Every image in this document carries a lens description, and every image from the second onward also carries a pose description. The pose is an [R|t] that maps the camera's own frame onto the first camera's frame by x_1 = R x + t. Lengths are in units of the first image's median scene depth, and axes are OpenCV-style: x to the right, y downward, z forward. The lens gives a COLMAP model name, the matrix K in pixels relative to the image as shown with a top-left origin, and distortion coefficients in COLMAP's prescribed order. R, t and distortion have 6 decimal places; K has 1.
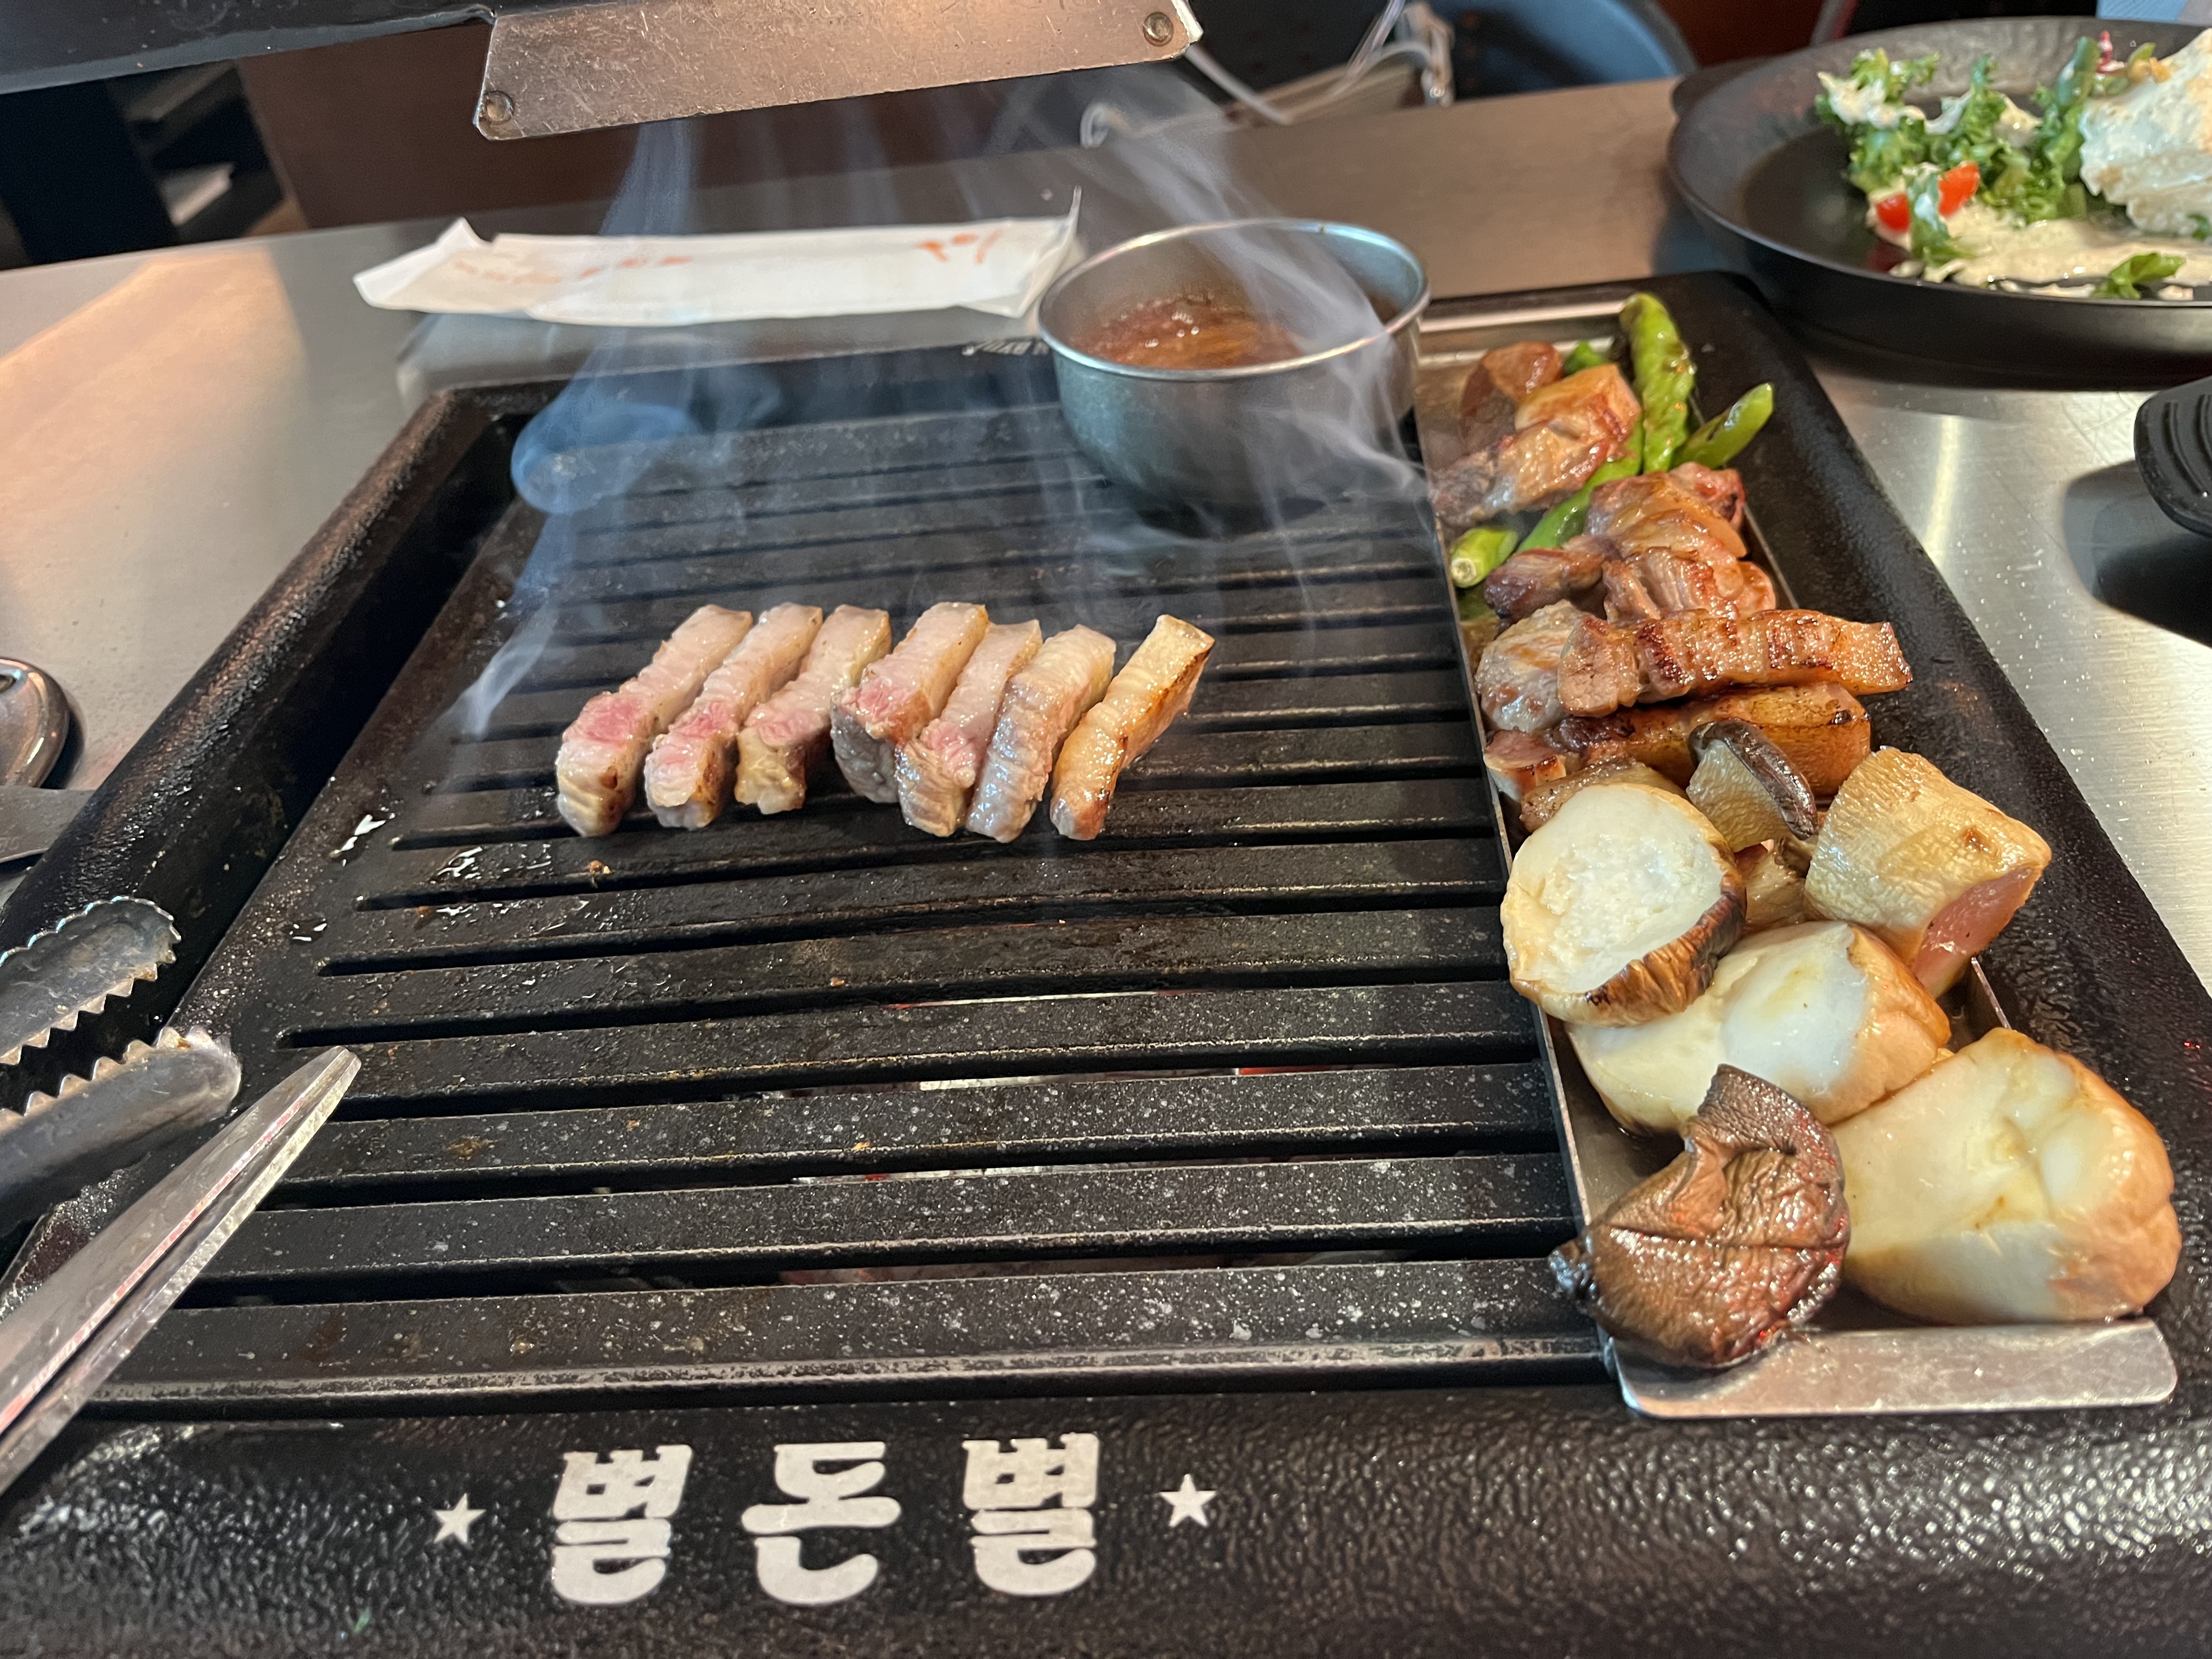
lens RADIAL K [[1662.4, 0, 1066.8], [0, 1662.4, 784.5], [0, 0, 1]] dist [0.033398, -0.067575]
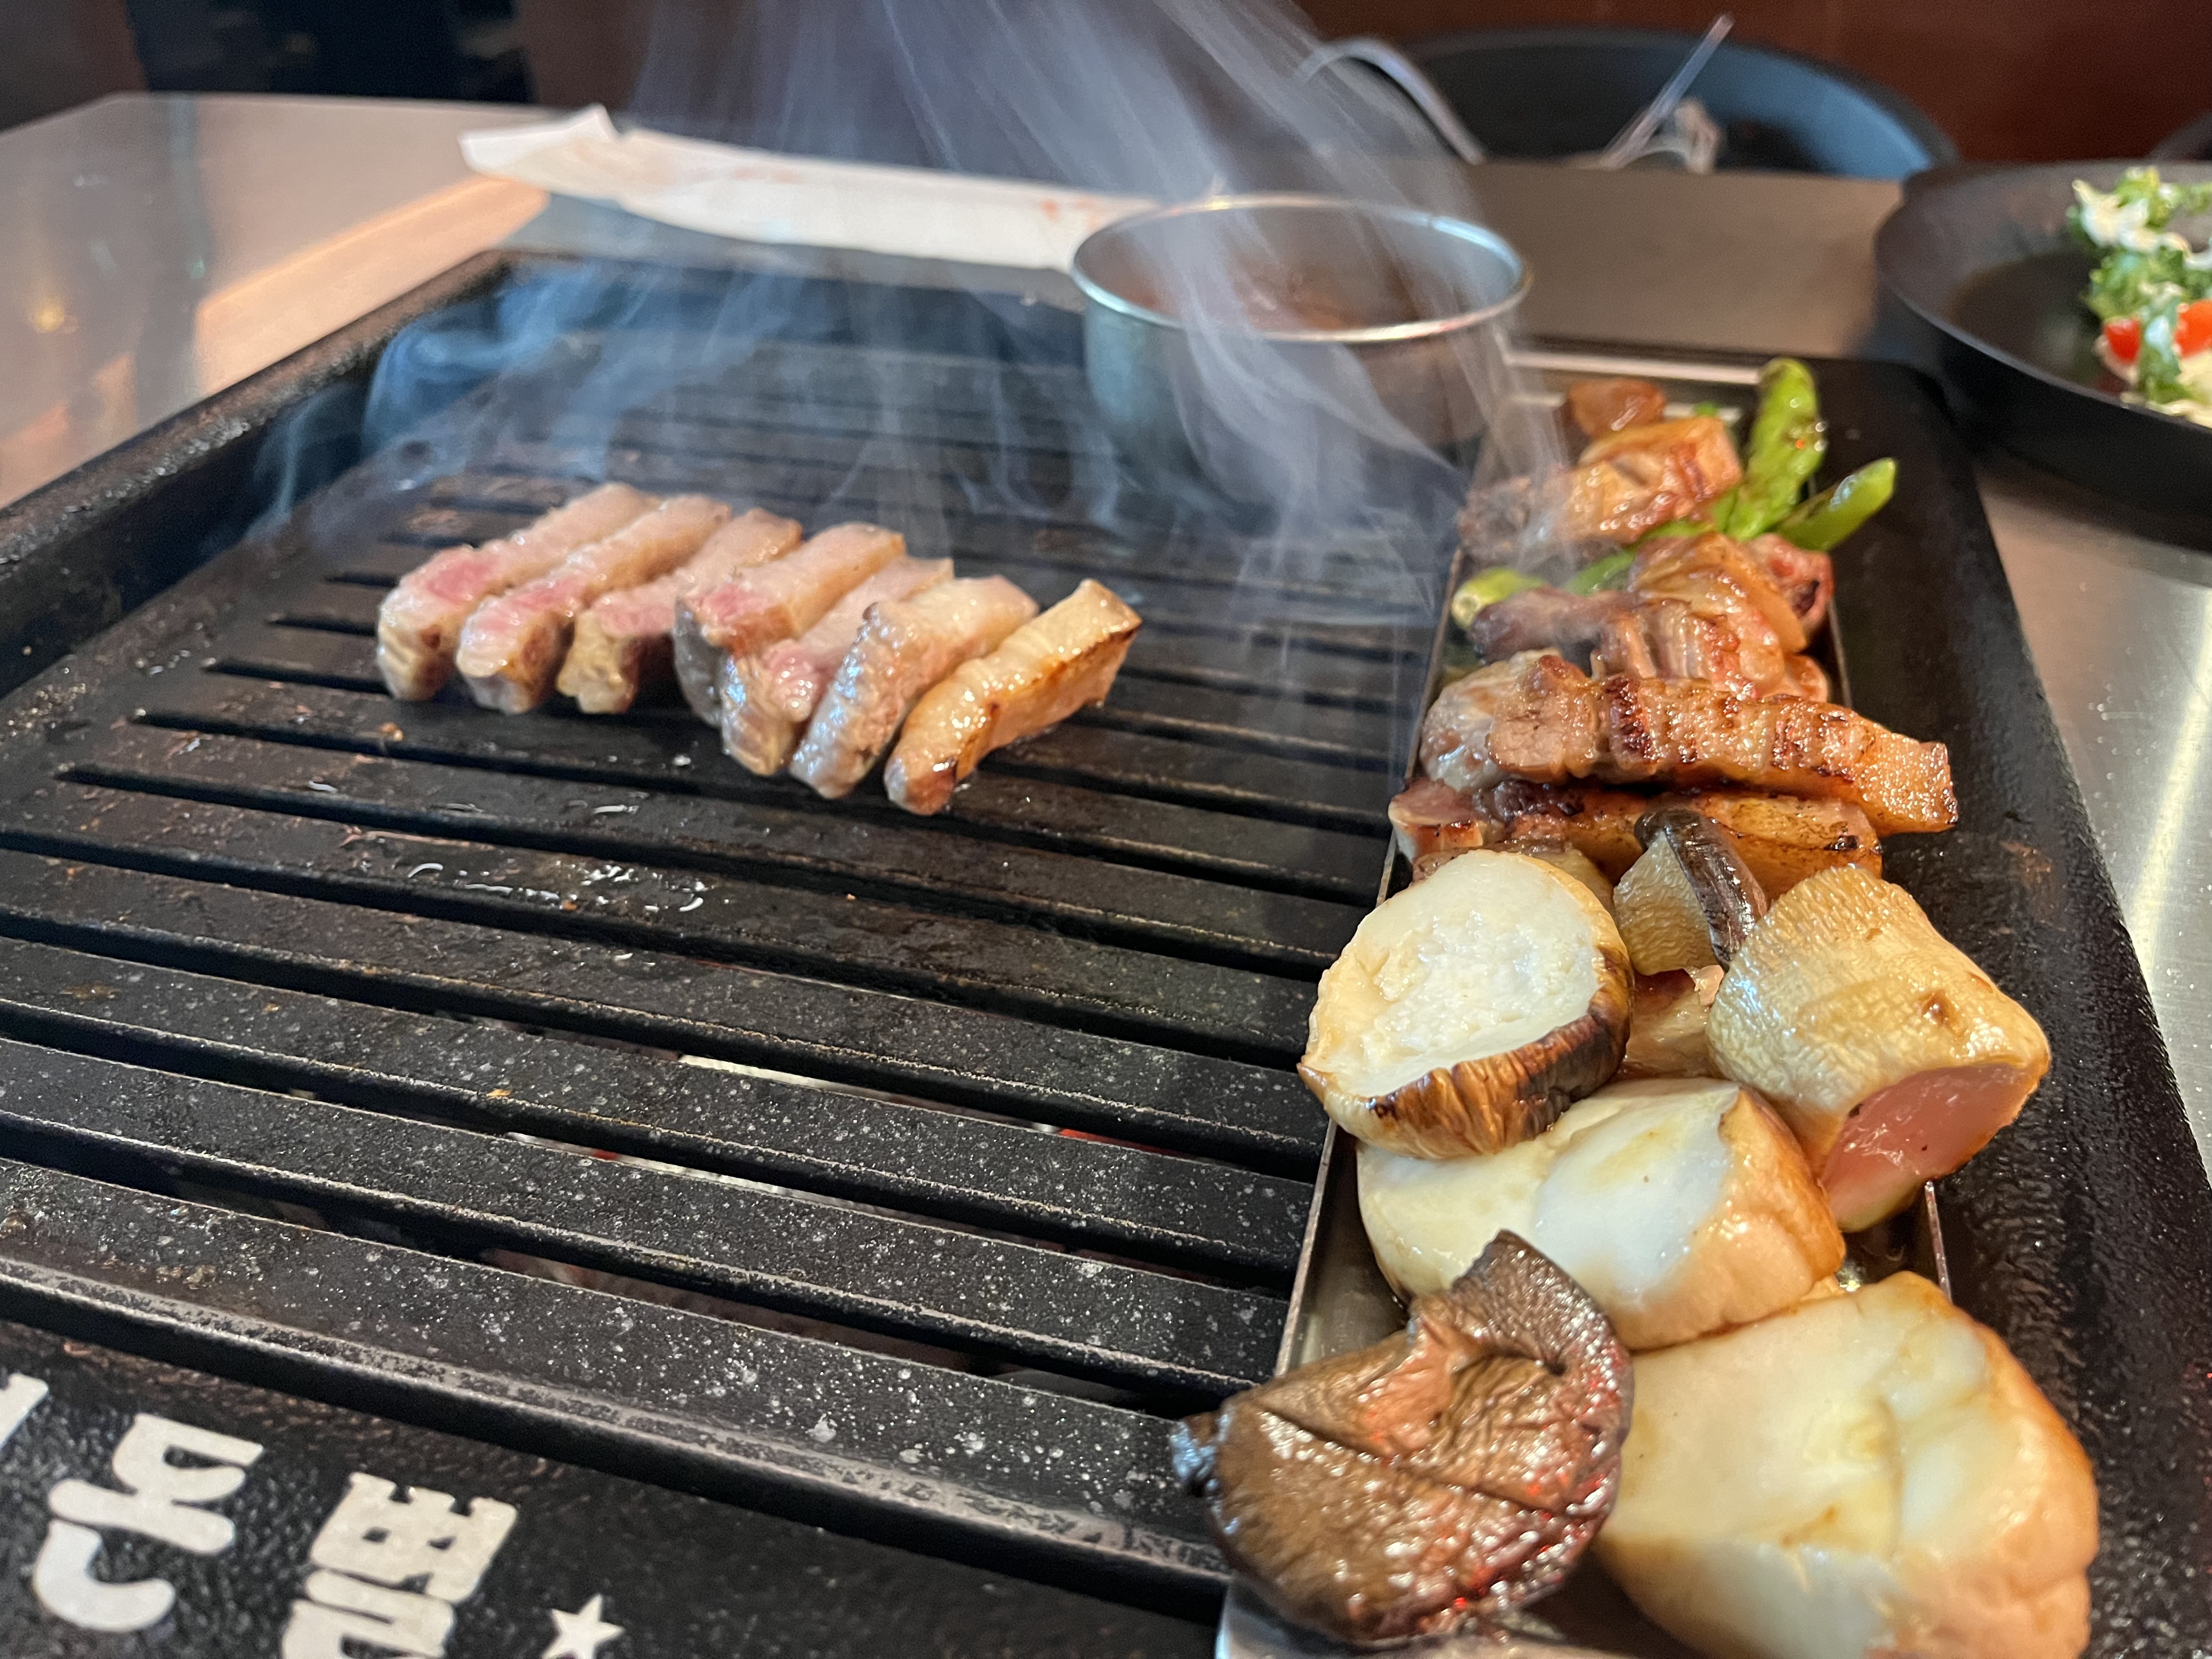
lens RADIAL K [[1662.4, 0, 1070.6], [0, 1662.4, 803.7], [0, 0, 1]] dist [0.033398, -0.067575]
pose [[0.970937, 0.213681, -0.107807, 0.203052], [-0.217612, 0.975690, -0.025982, 0.039483], [0.099635, 0.048687, 0.993832, 0.210744]]
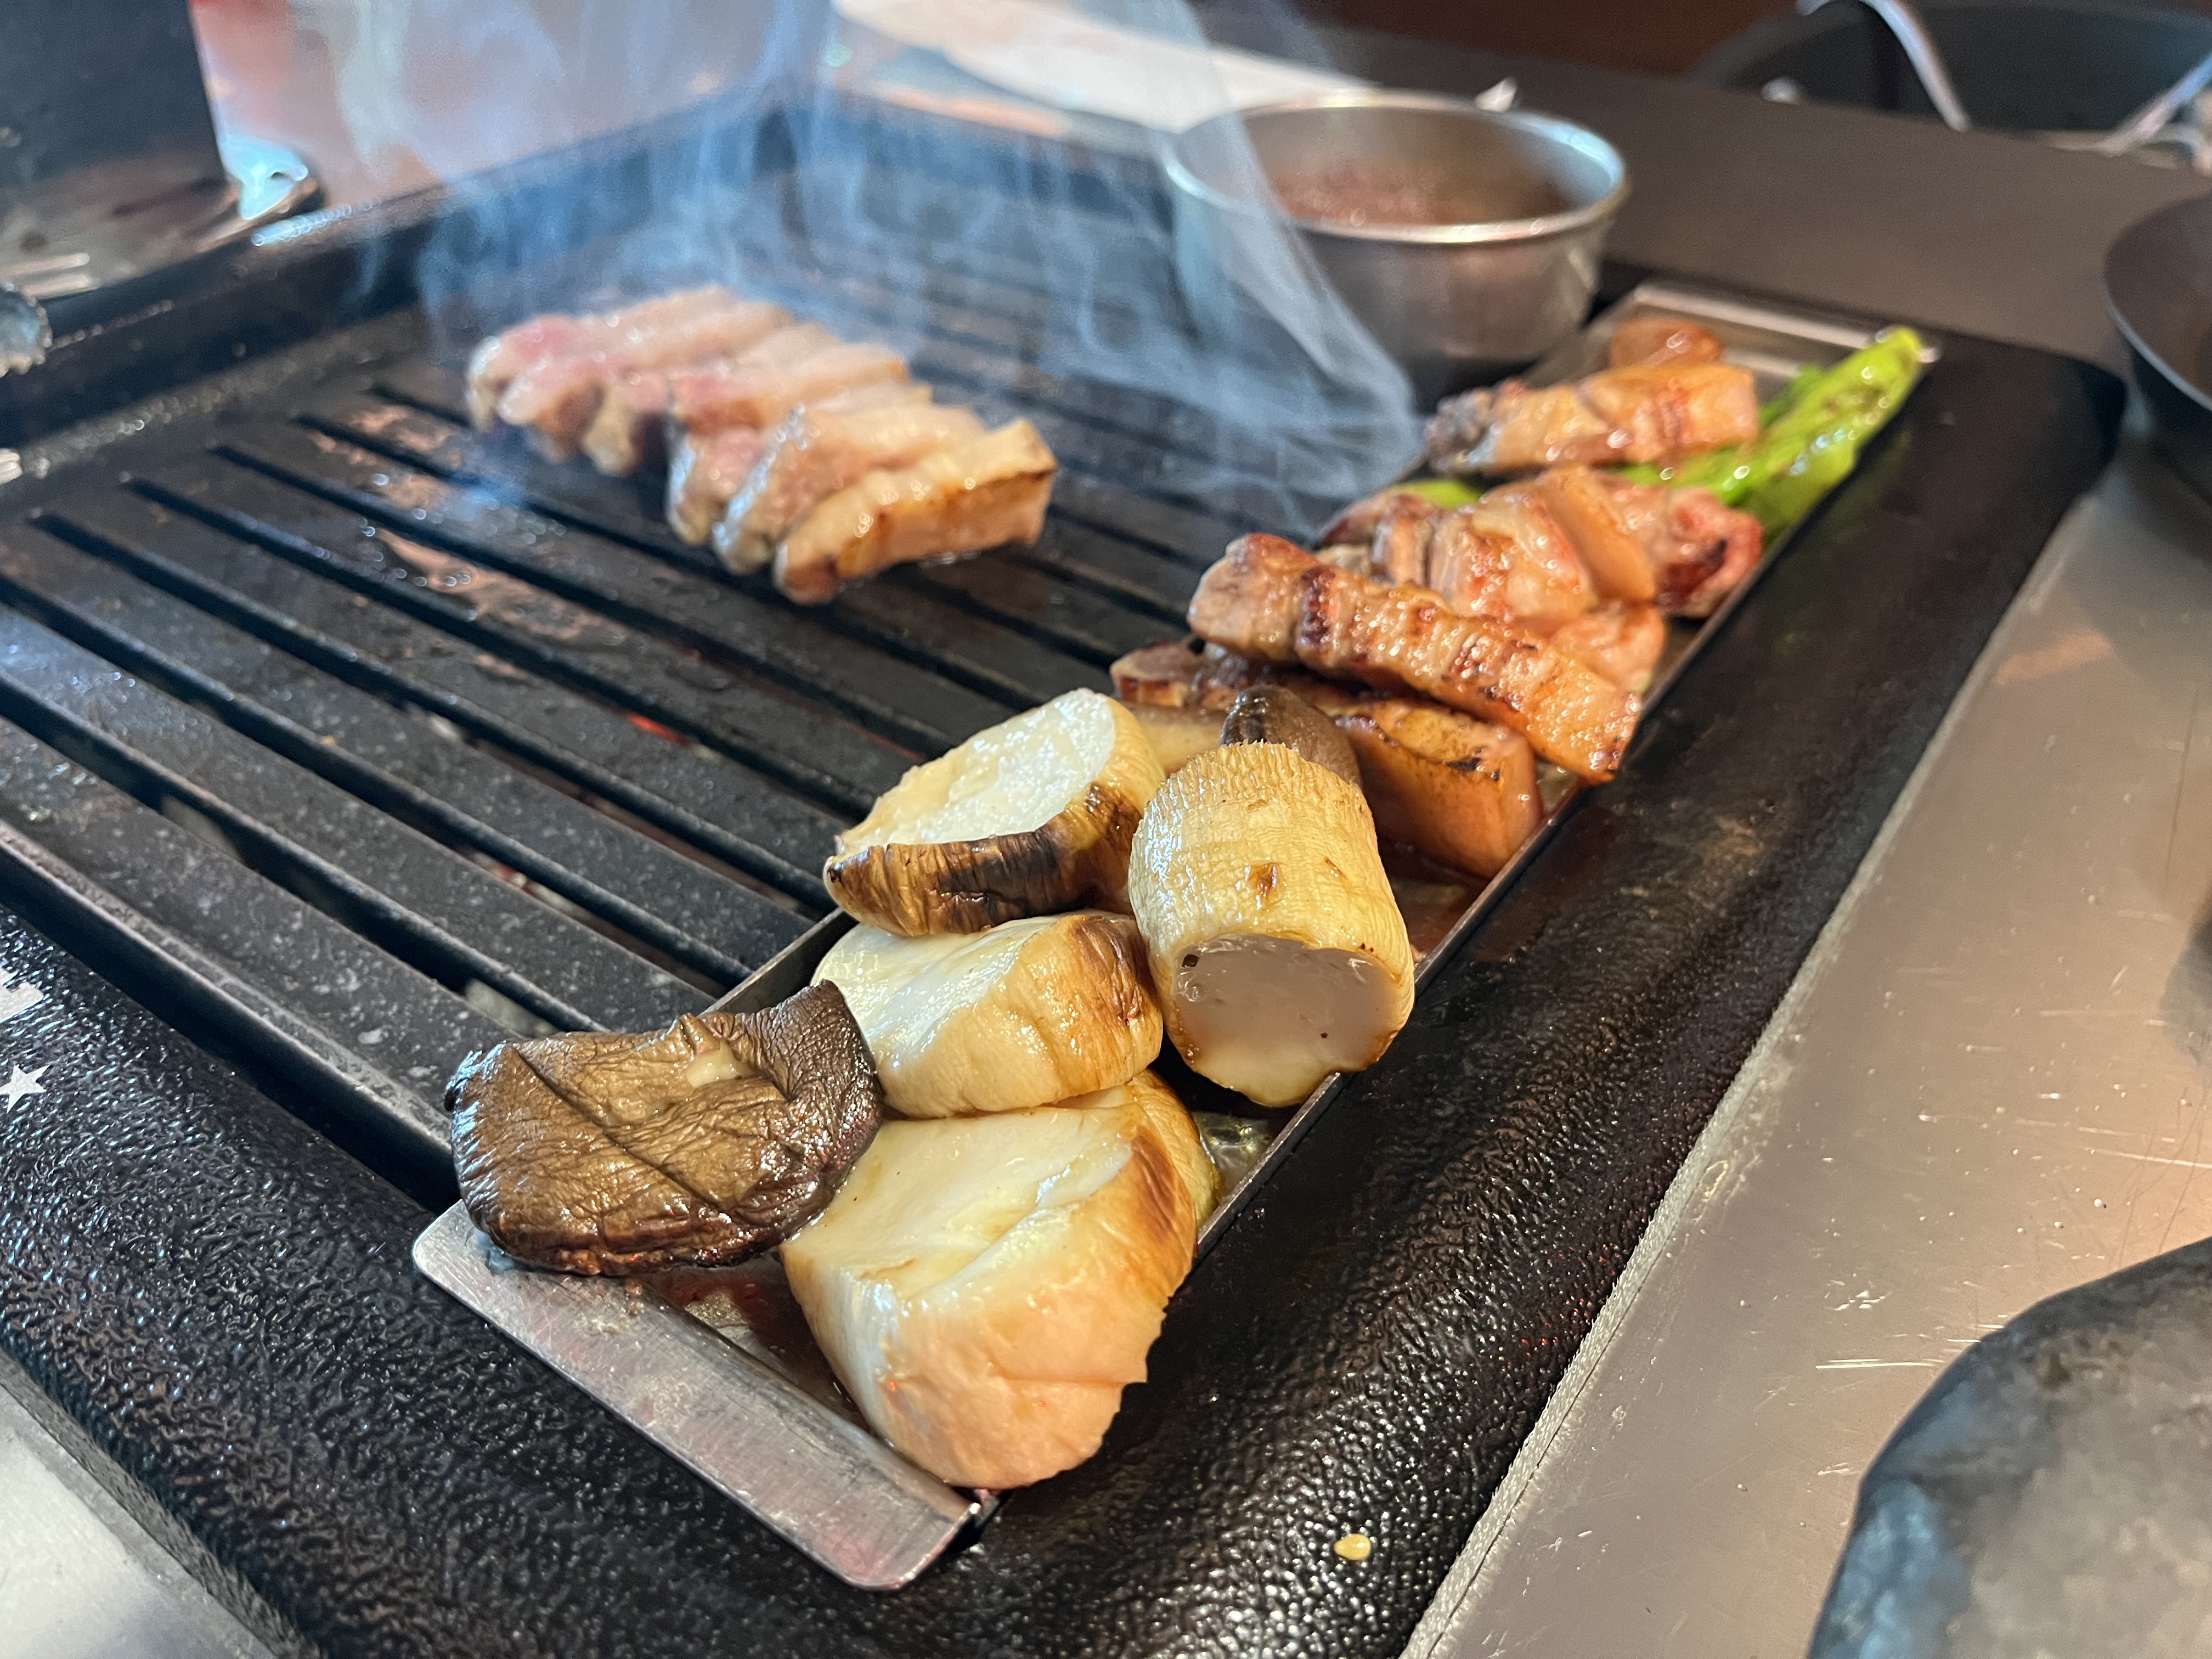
lens RADIAL K [[1662.4, 0, 1159.3], [0, 1662.4, 814.4], [0, 0, 1]] dist [0.033398, -0.067575]
pose [[0.848362, 0.419493, -0.322966, 0.609376], [-0.410550, 0.906454, 0.098947, -0.037141], [0.334261, 0.048651, 0.941224, 0.250821]]
